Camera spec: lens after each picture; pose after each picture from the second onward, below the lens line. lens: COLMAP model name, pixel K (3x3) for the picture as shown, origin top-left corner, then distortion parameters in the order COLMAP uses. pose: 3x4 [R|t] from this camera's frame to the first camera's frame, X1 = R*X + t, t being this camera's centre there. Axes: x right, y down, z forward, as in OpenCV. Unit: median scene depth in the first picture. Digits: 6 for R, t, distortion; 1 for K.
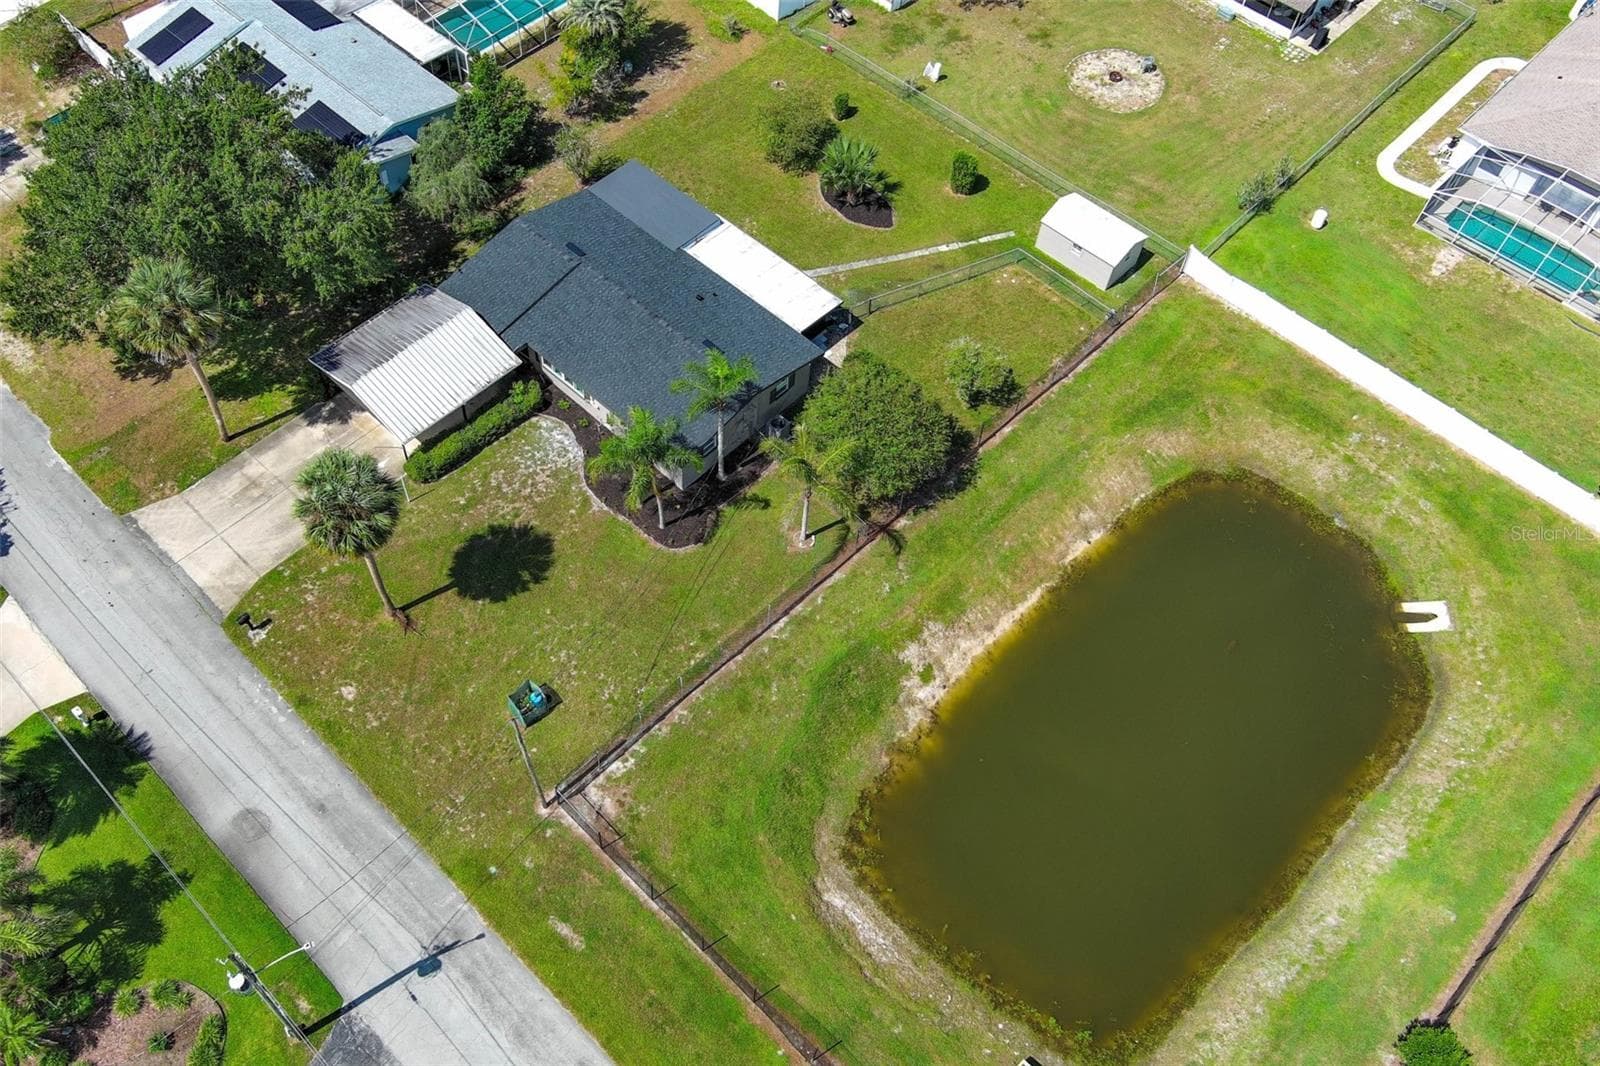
lens RADIAL K [[1354.1, 0, 700.5], [0, 1354.1, 554.5], [0, 0, 1]] dist [0.050511, -0.079589]
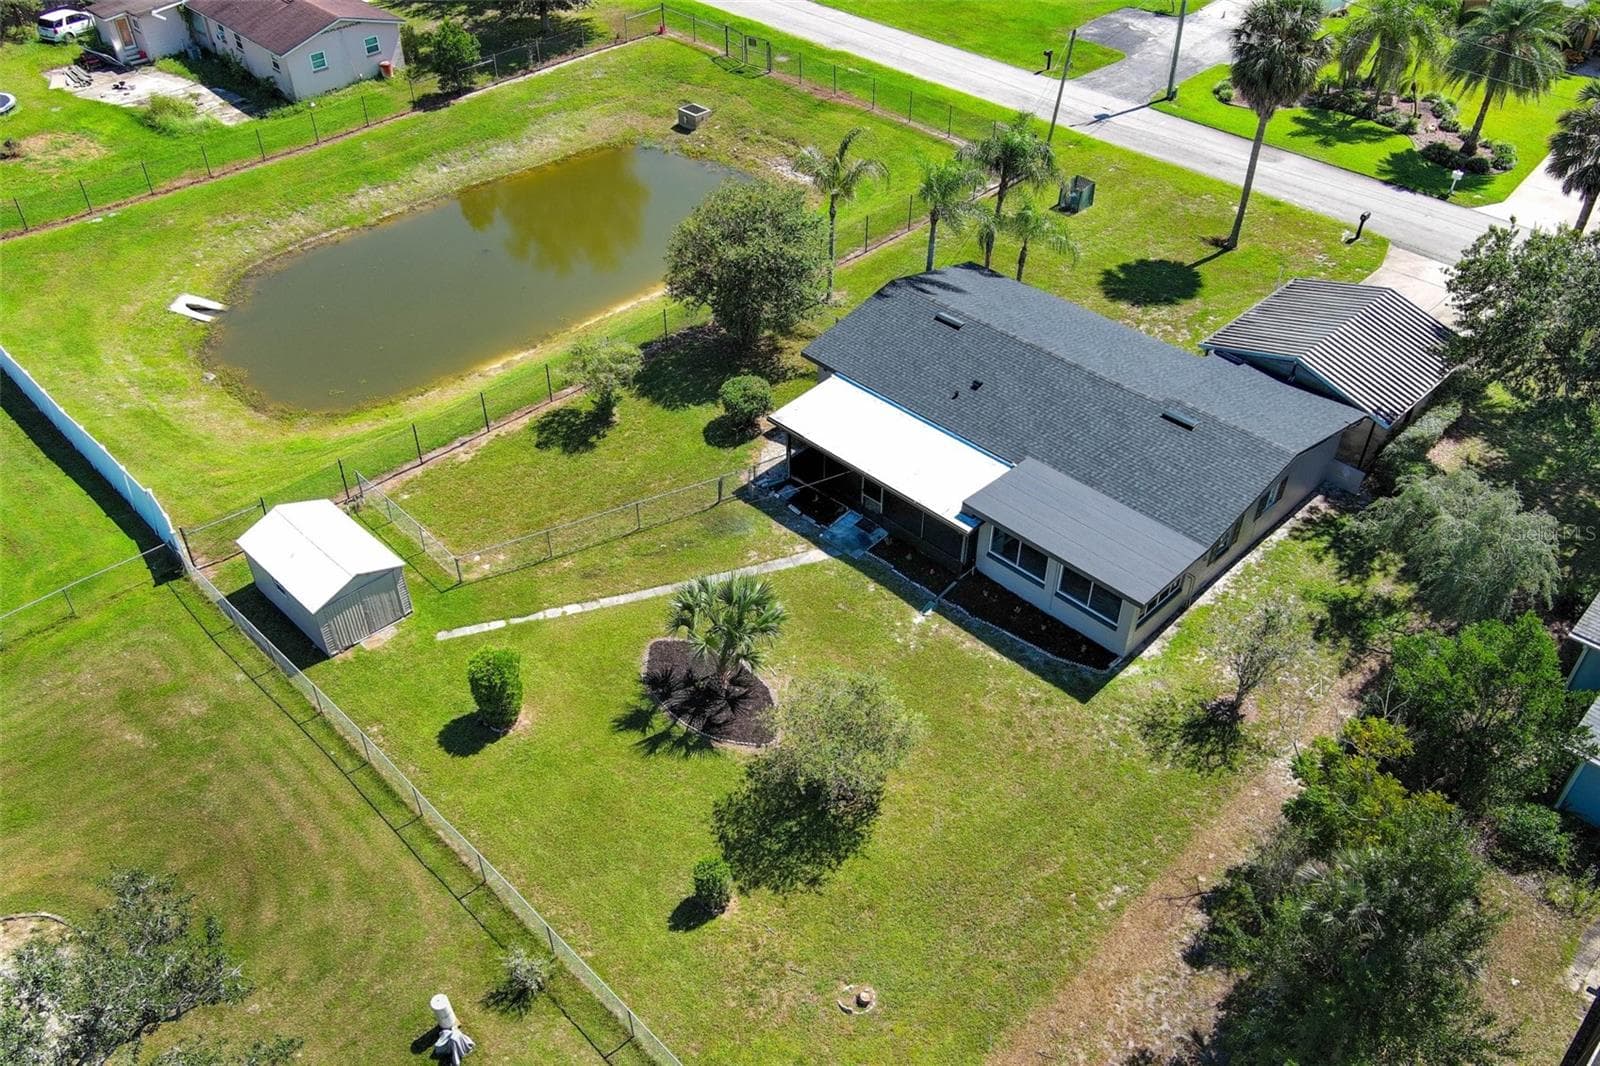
lens RADIAL K [[1269.2, 0, 805.4], [0, 1269.2, 536.7], [0, 0, 1]] dist [0.004520, -0.001791]
pose [[-0.999920, -0.008055, -0.009783, 0.097492], [-0.008881, -0.105282, 0.994403, -0.877271], [-0.009040, 0.994410, 0.105202, 1.048344]]
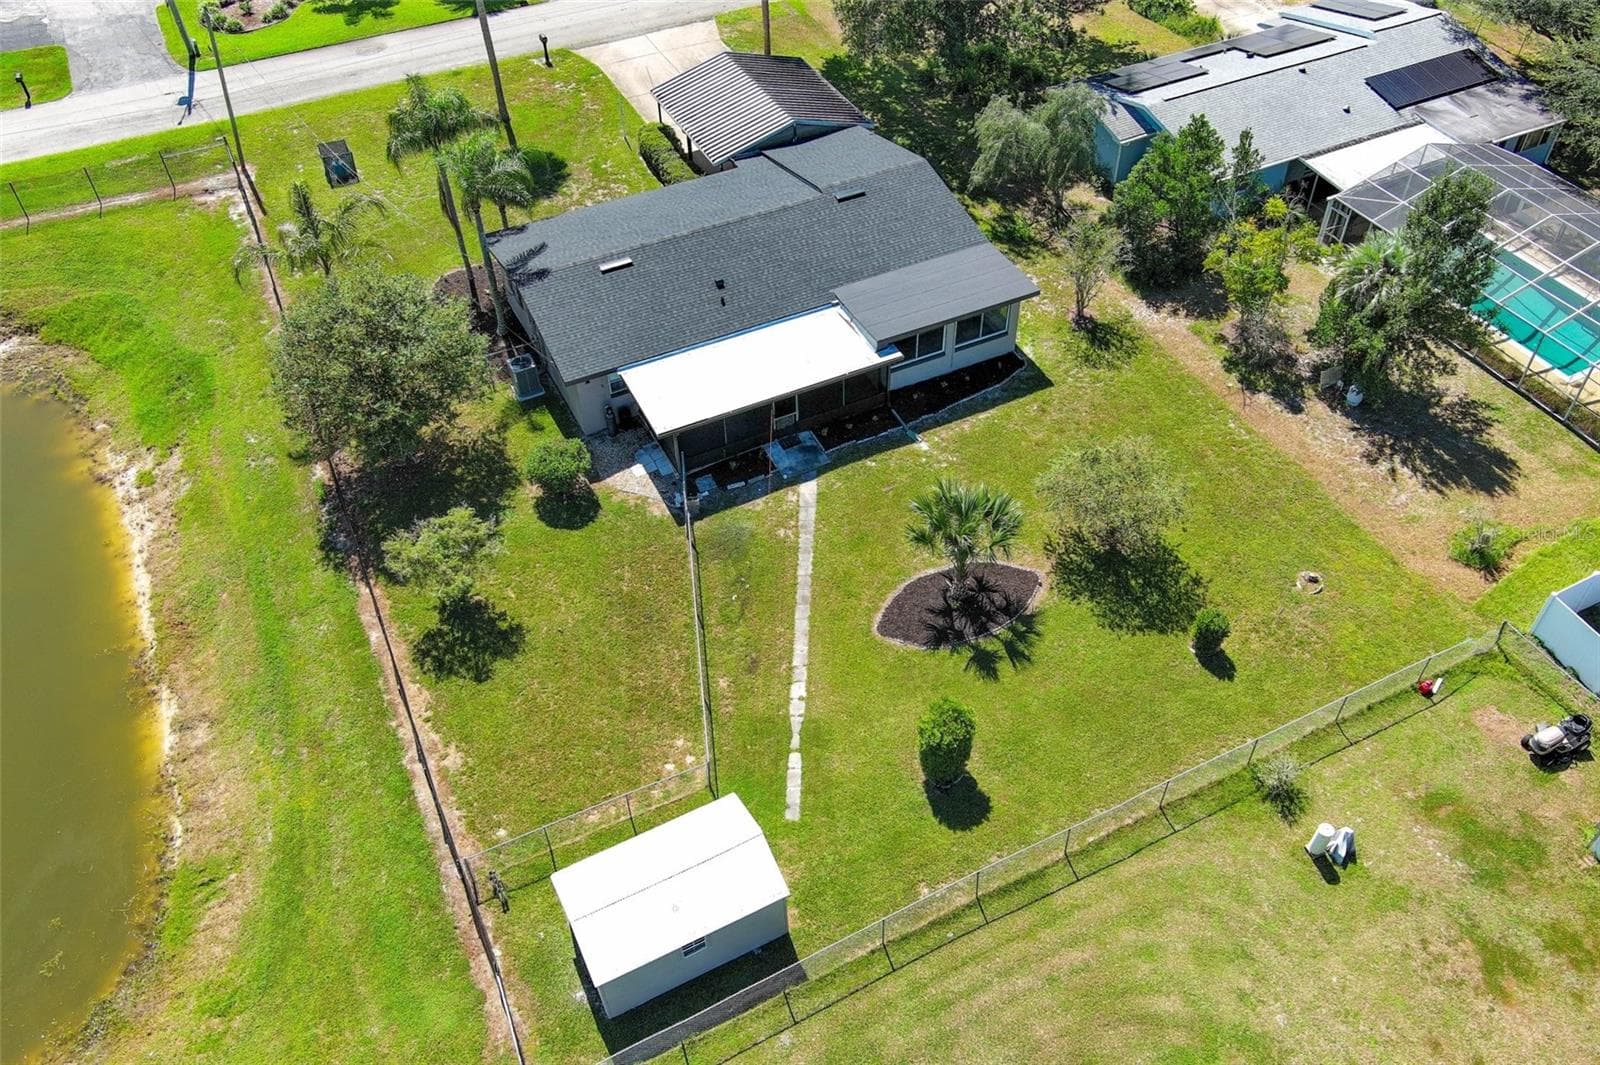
lens RADIAL K [[1285.3, 0, 825.0], [0, 1285.3, 501.5], [0, 0, 1]] dist [0.012953, -0.005240]
pose [[-0.313078, 0.654542, -0.688155, 0.538011], [-0.786973, 0.226825, 0.573780, -0.613138], [0.531654, 0.721198, 0.444093, 0.844494]]
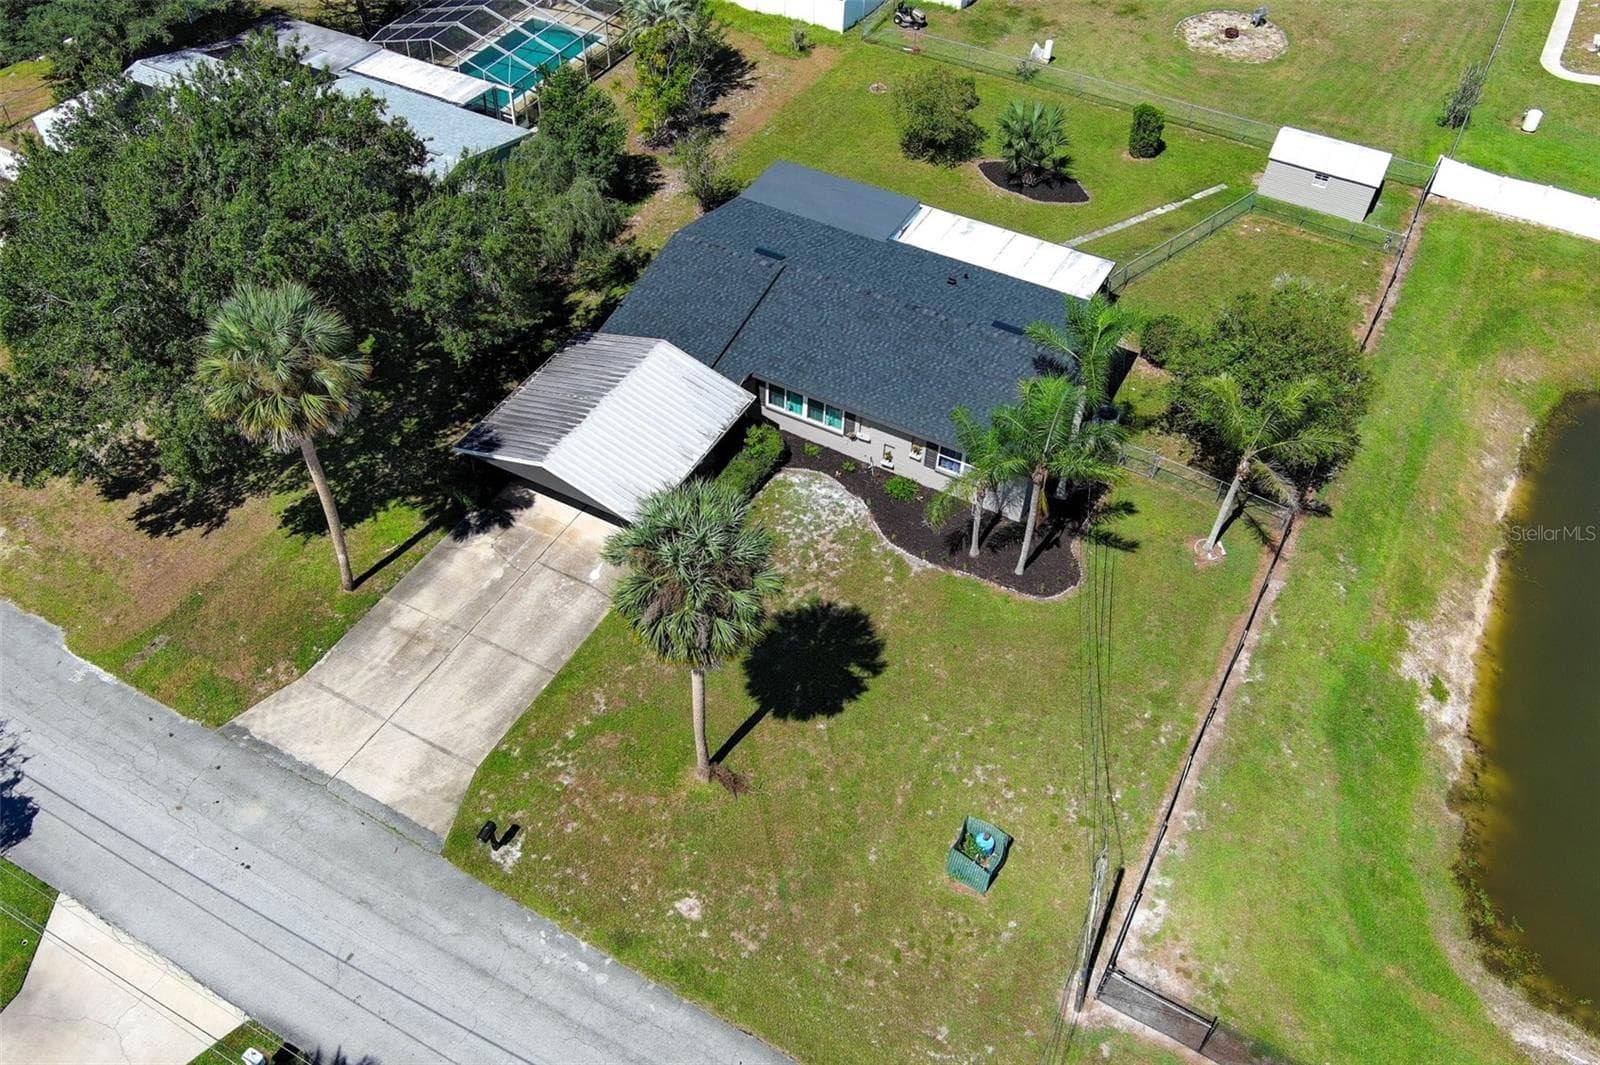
lens RADIAL K [[1295.6, 0, 765.9], [0, 1295.6, 546.7], [0, 0, 1]] dist [0.035396, -0.042999]
pose [[0.961563, -0.196012, 0.192290, -0.276226], [0.224769, 0.964130, -0.141180, 0.031453], [-0.157720, 0.178974, 0.971130, 0.357815]]
